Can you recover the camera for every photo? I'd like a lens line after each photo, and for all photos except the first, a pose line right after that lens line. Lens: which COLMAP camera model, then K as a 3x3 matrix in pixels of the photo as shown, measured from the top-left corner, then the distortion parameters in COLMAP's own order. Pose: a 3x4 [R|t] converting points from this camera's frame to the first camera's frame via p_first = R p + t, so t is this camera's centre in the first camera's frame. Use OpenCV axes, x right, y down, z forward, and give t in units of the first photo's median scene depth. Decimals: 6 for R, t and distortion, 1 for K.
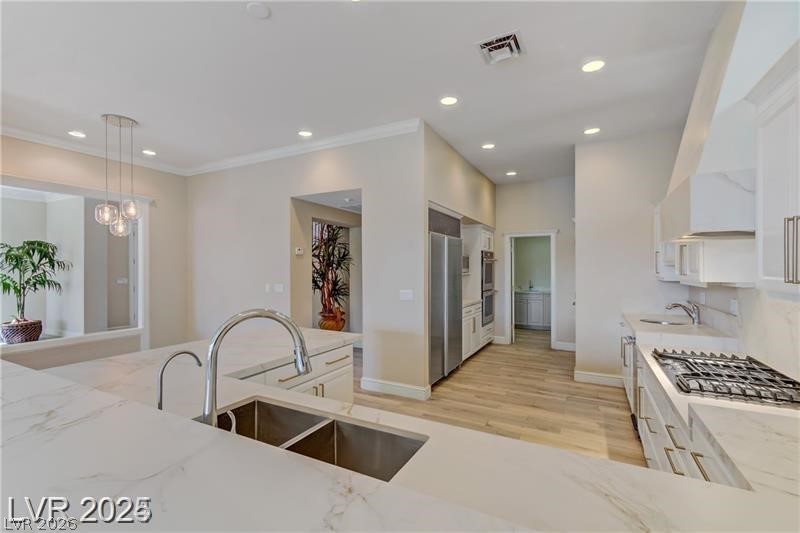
lens RADIAL K [[361.6, 0, 391.5], [0, 361.6, 262.1], [0, 0, 1]] dist [0.005181, 0.000138]
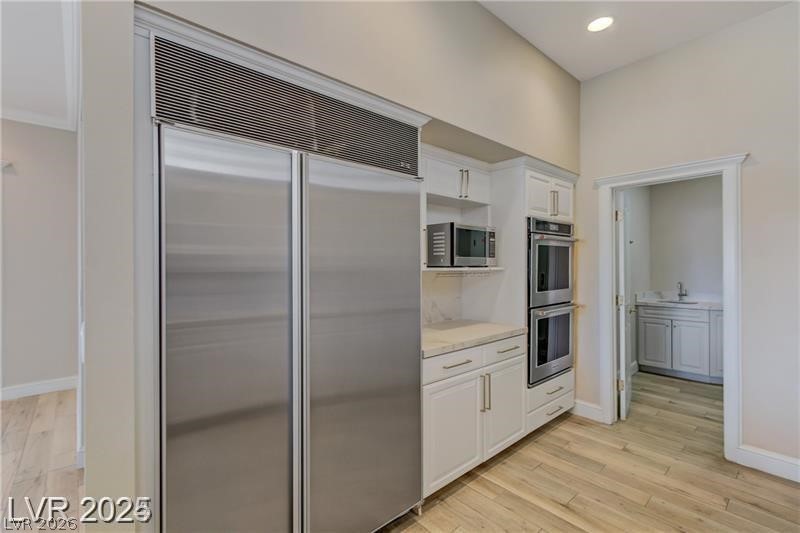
lens RADIAL K [[361.6, 0, 401.0], [0, 361.6, 267.5], [0, 0, 1]] dist [0.005181, 0.000138]
pose [[0.942044, -0.013742, -0.335208, 0.239097], [0.019018, 0.999741, 0.012460, 0.020827], [0.334950, -0.018113, 0.942062, 0.500325]]
